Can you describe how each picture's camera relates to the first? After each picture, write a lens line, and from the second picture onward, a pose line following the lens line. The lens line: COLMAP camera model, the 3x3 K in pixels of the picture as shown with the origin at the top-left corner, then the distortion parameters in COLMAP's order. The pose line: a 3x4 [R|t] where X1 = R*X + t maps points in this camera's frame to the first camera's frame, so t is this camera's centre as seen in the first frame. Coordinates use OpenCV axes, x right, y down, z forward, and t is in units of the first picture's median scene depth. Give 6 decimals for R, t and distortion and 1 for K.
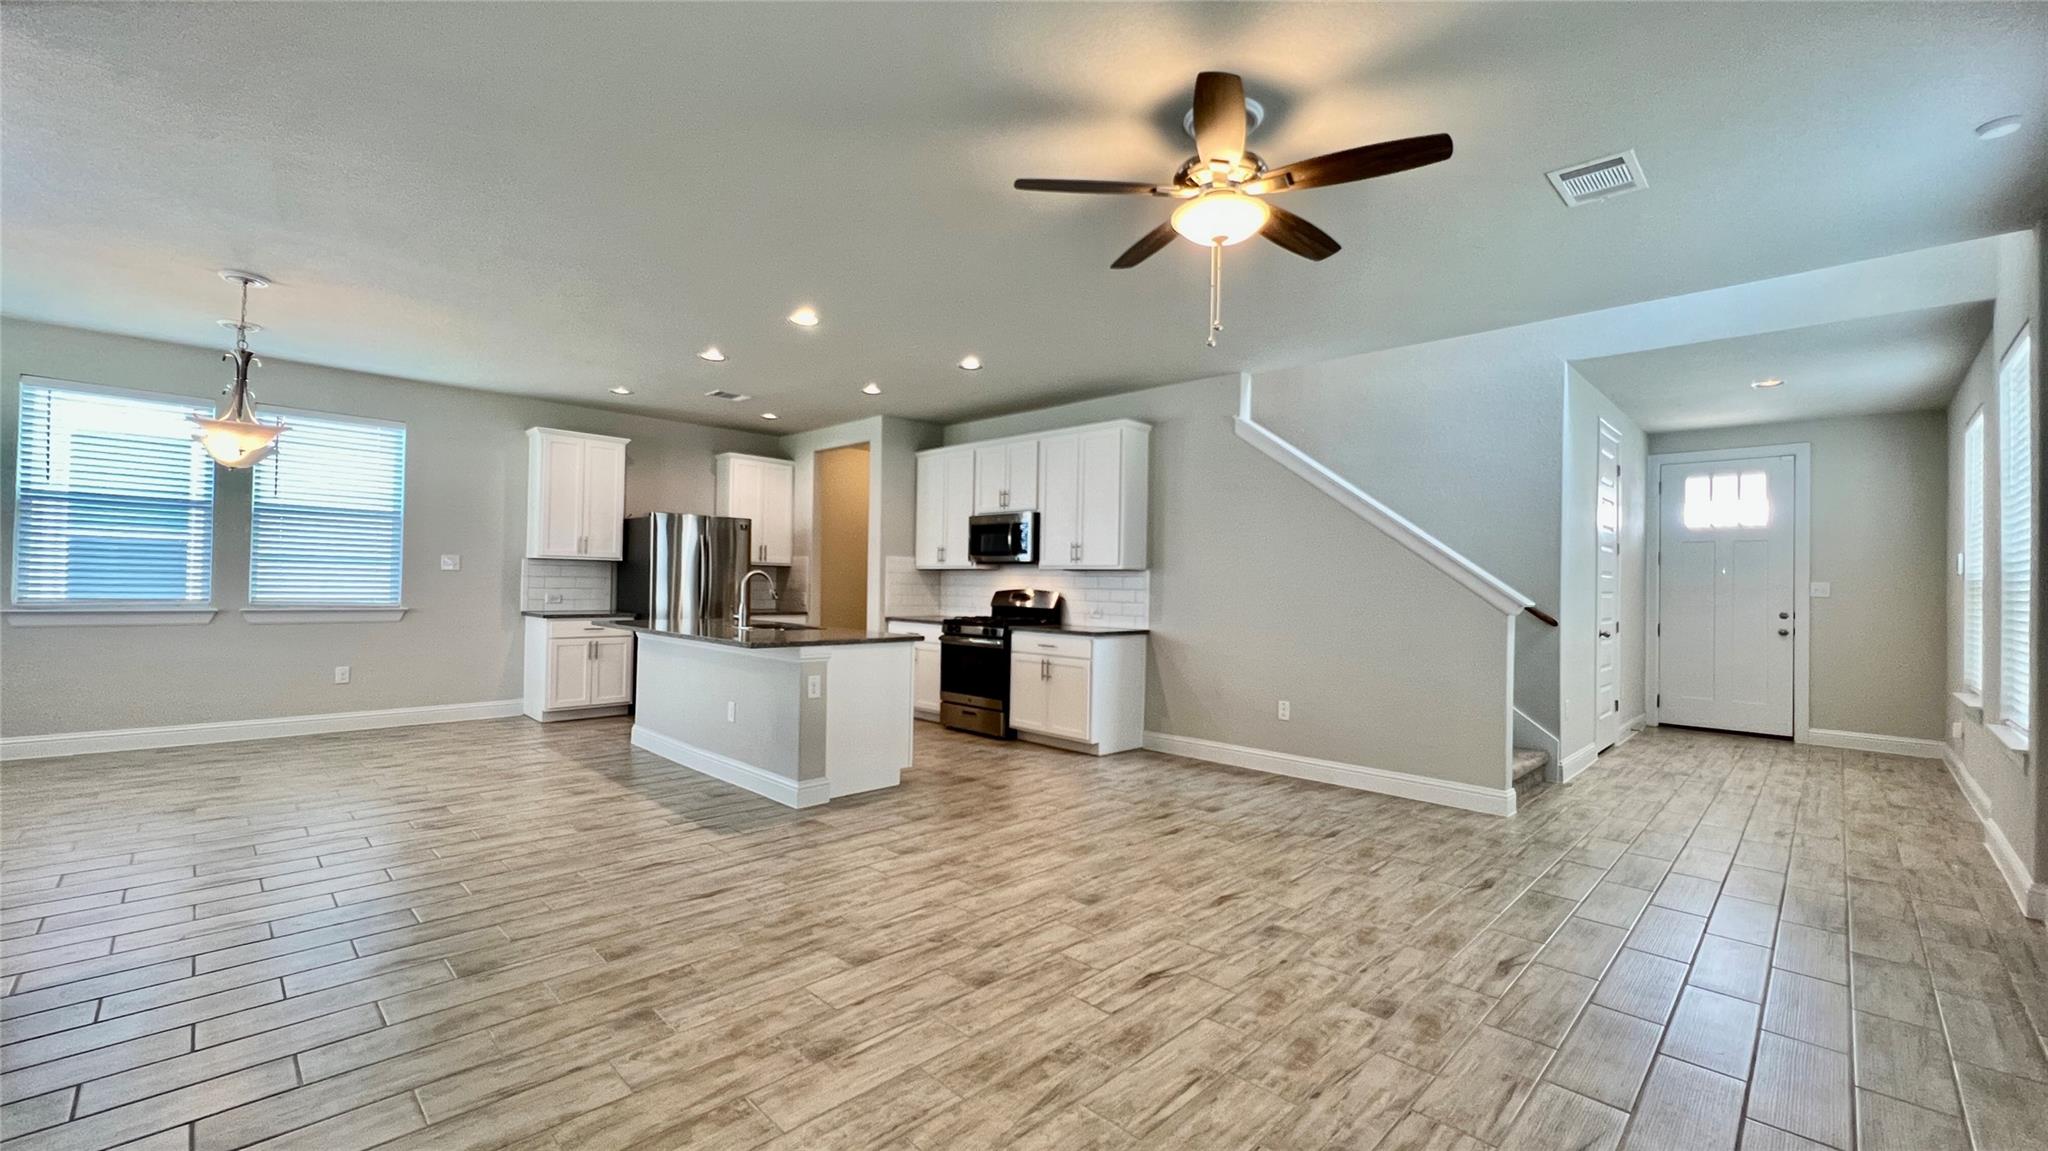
lens RADIAL K [[821.2, 0, 1019.9], [0, 821.2, 572.9], [0, 0, 1]] dist [-0.001097, 0.000017]
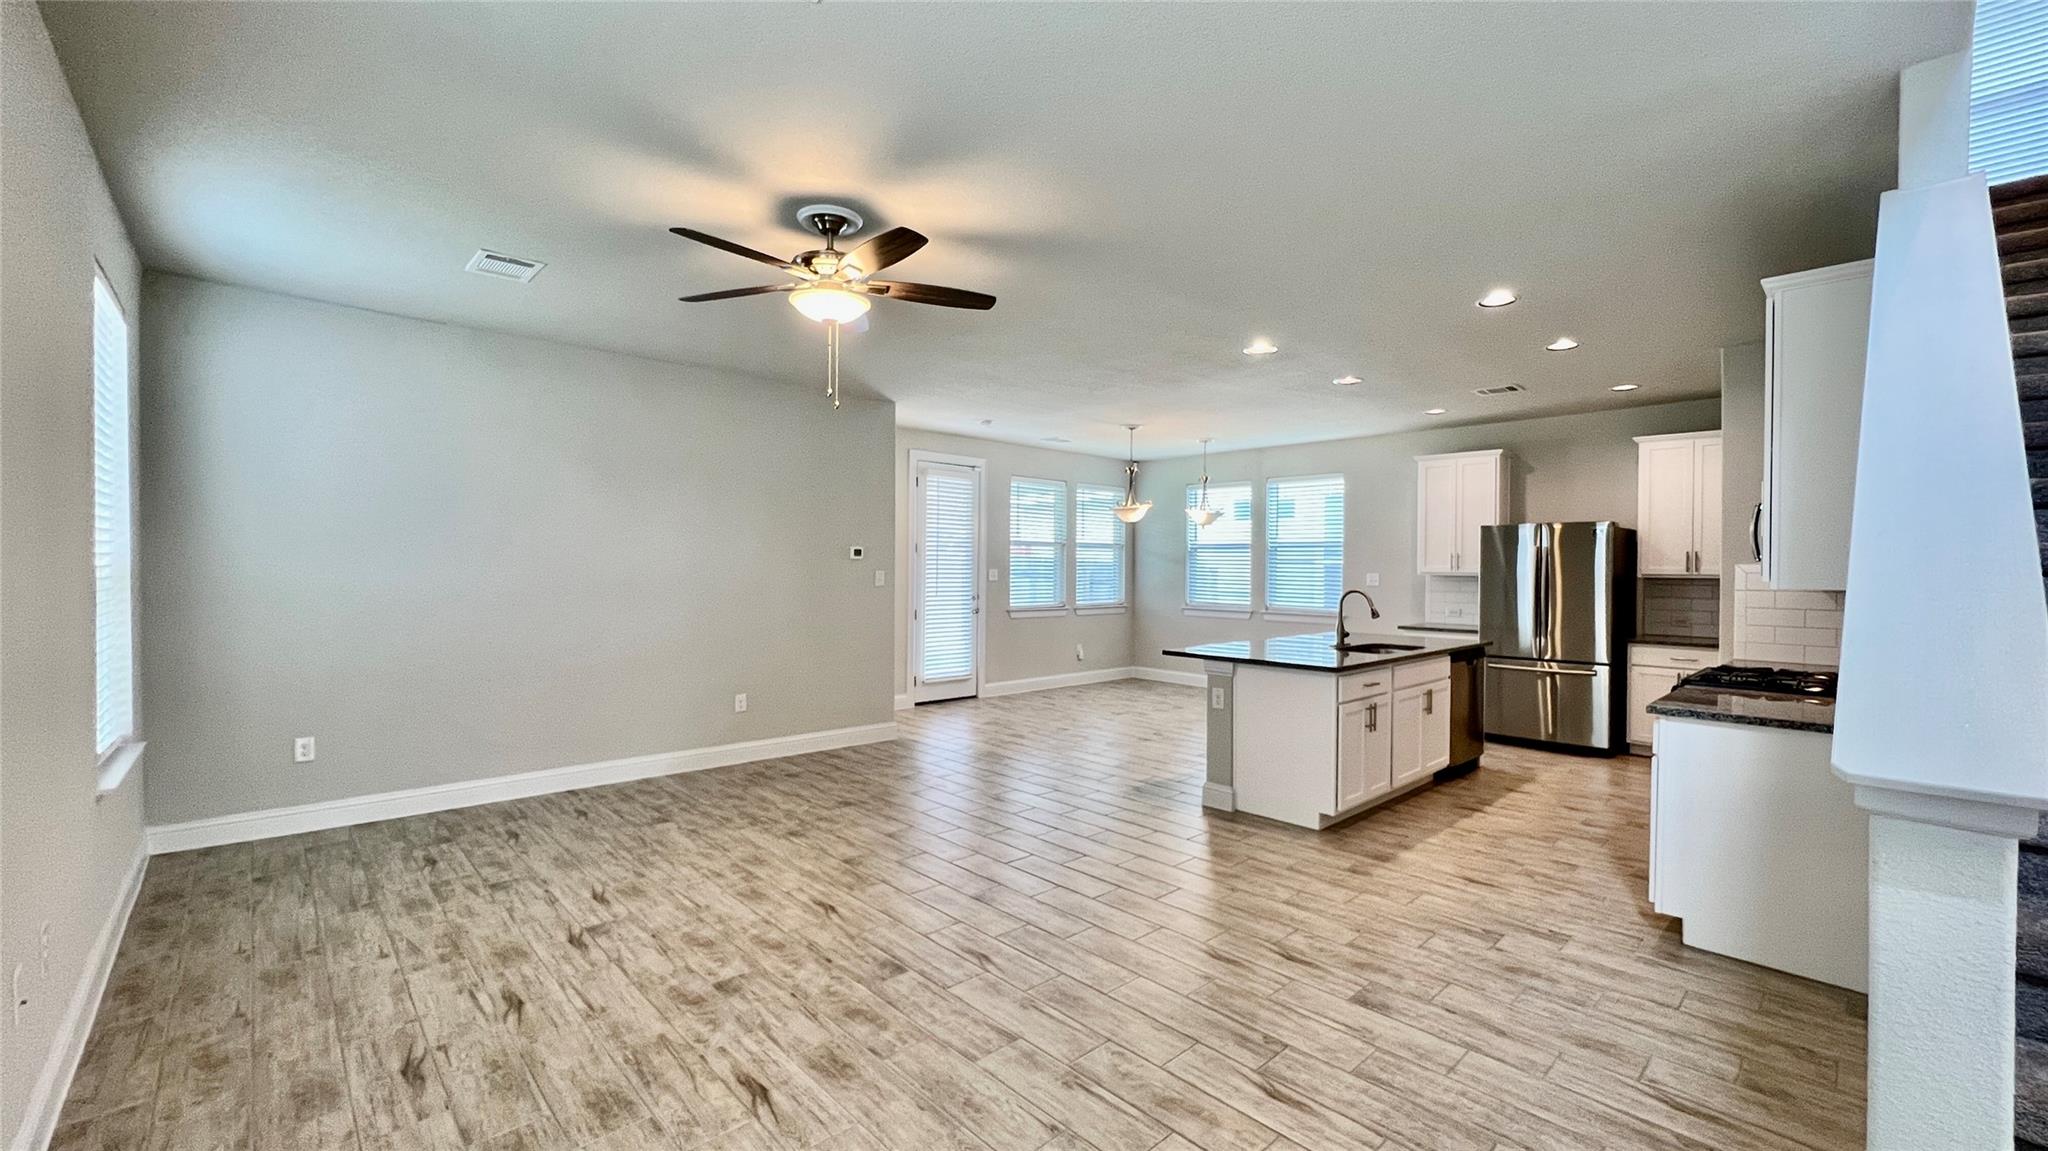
lens RADIAL K [[825.8, 0, 1013.4], [0, 825.8, 573.6], [0, 0, 1]] dist [-0.003416, -0.000155]
pose [[-0.042584, -0.011975, -0.999021, 0.590524], [0.003269, 0.999921, -0.012125, -0.009012], [0.999088, -0.003782, -0.042542, 0.543602]]
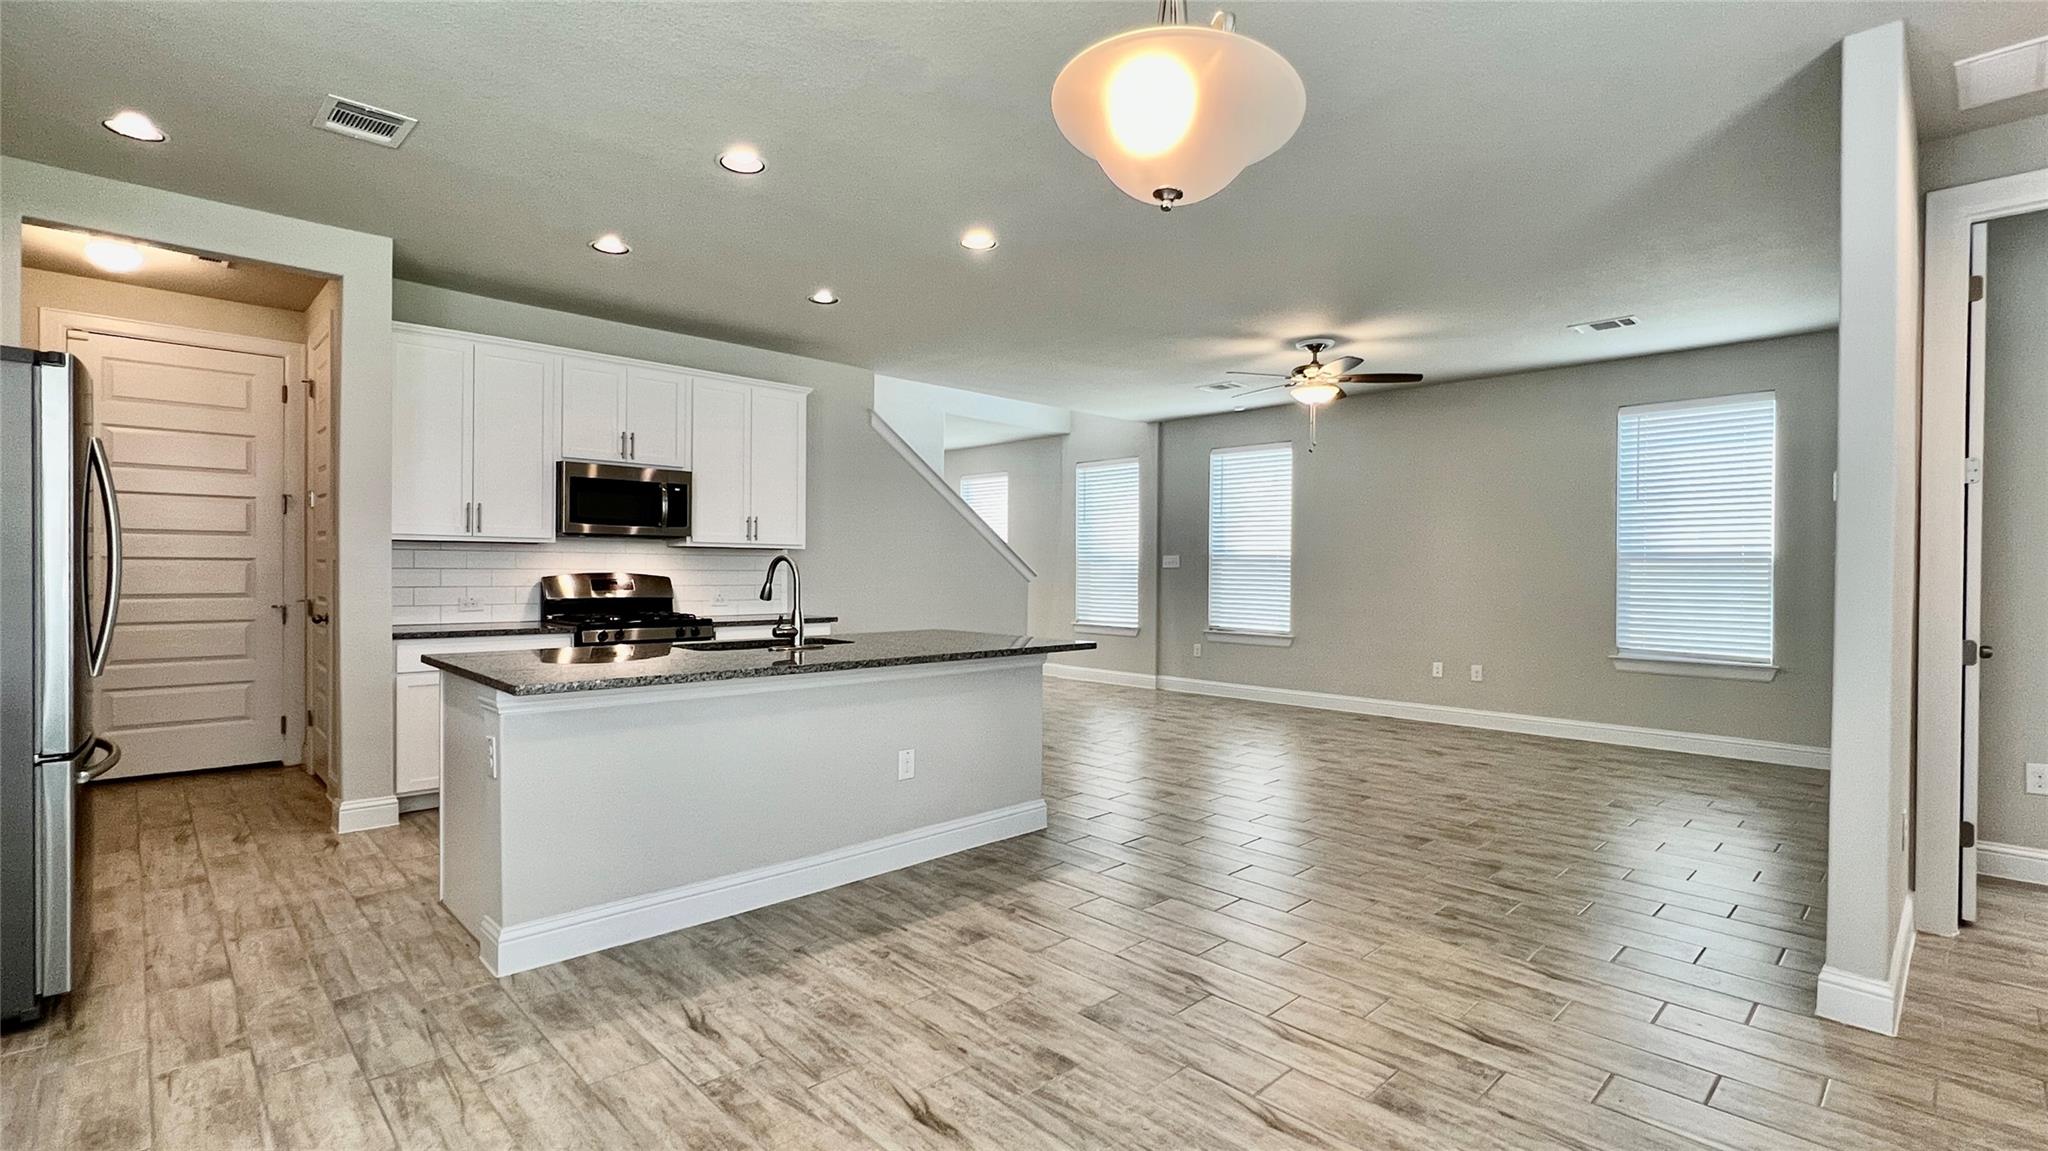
lens RADIAL K [[923.6, 0, 1024.0], [0, 923.6, 575.5], [0, 0, 1]] dist [-0.000216, -0.000058]
pose [[0.015348, -0.027556, 0.999502, -0.868752], [-0.021676, 0.999376, 0.027886, -0.008886], [-0.999647, -0.022093, 0.014741, 0.697163]]
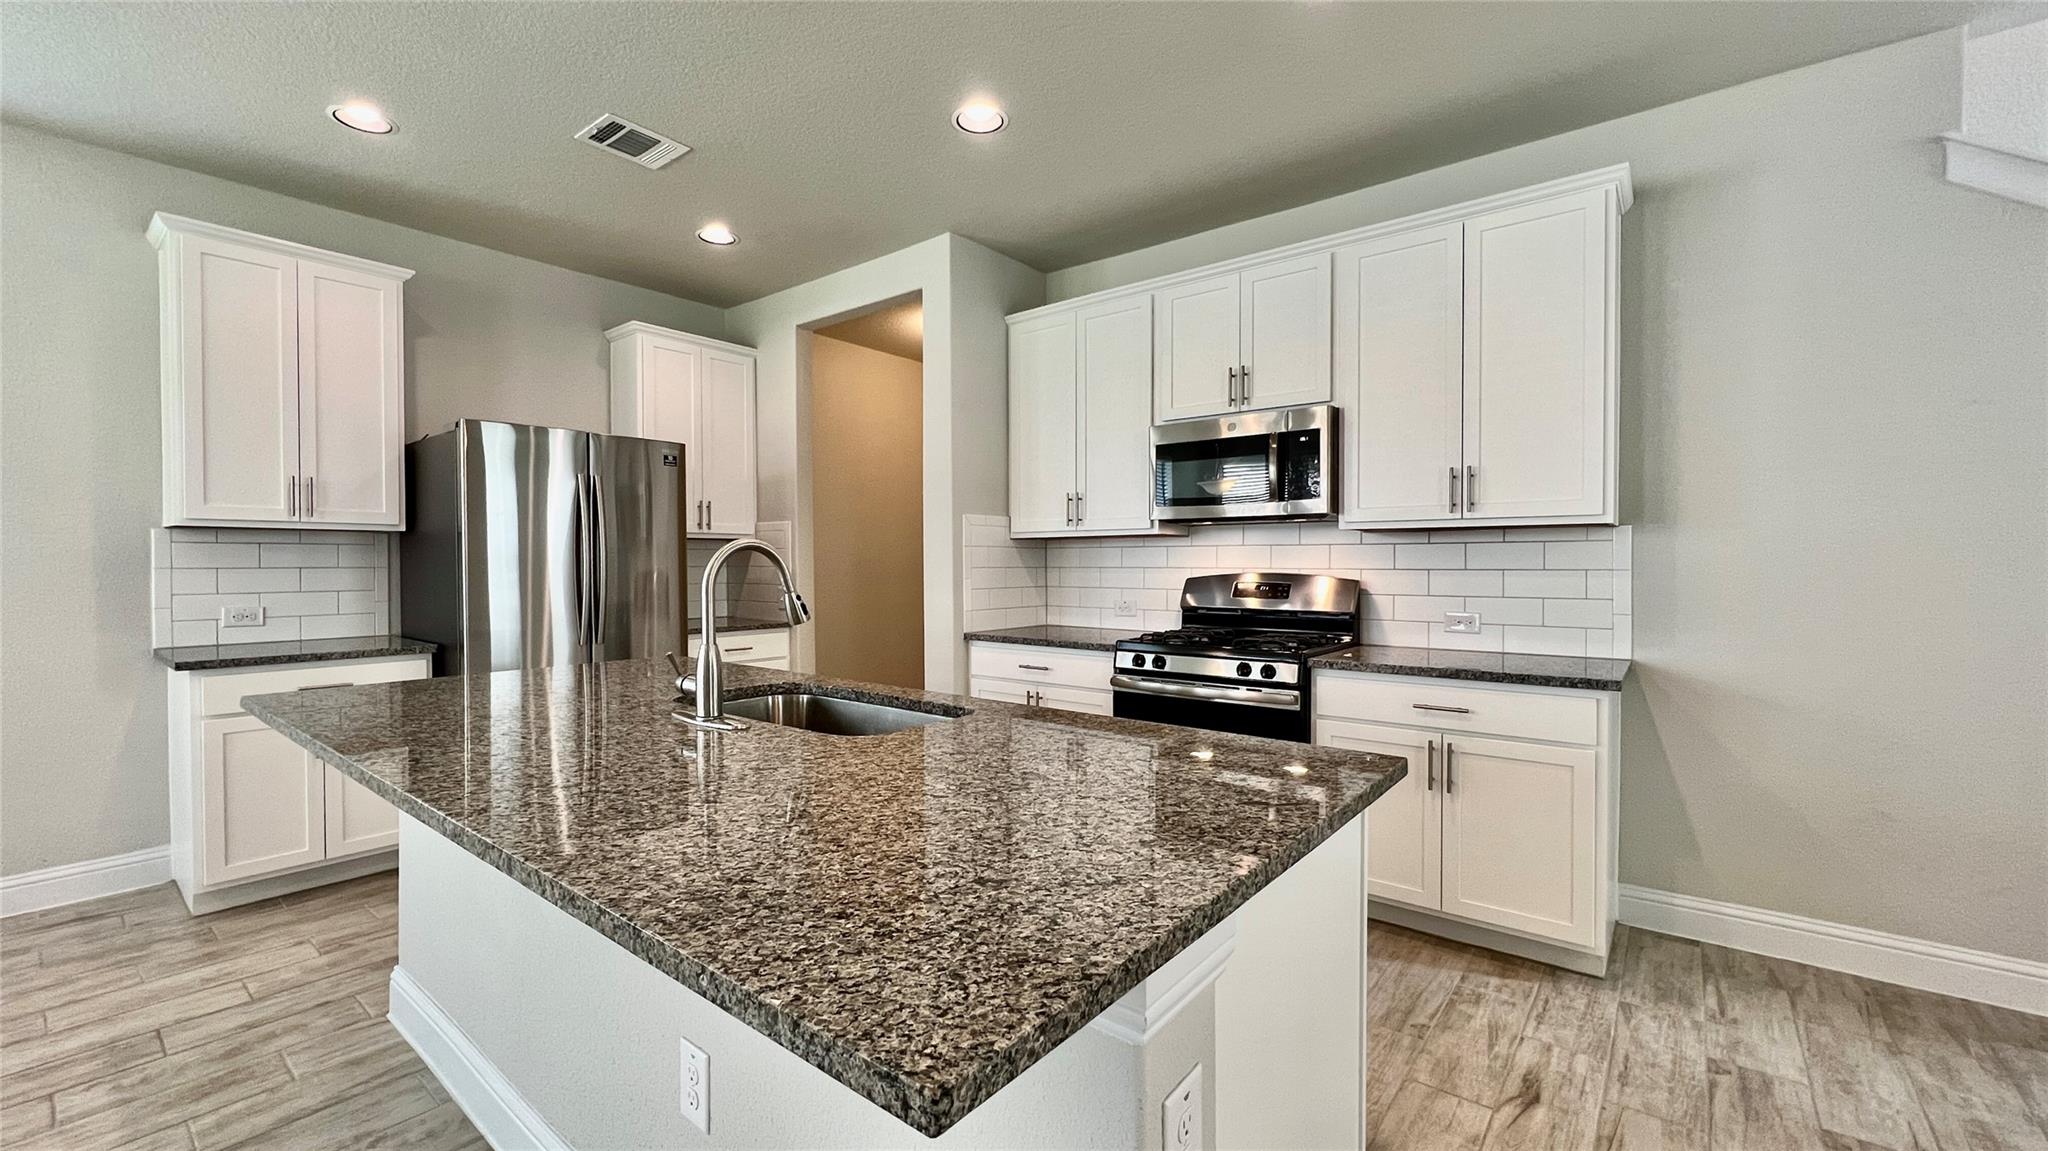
lens RADIAL K [[821.2, 0, 1019.9], [0, 821.2, 572.9], [0, 0, 1]] dist [-0.001097, 0.000017]
pose [[0.994462, -0.021584, 0.102854, -0.212470], [0.018793, 0.999431, 0.028024, 0.003012], [-0.103400, -0.025936, 0.994302, 0.574554]]
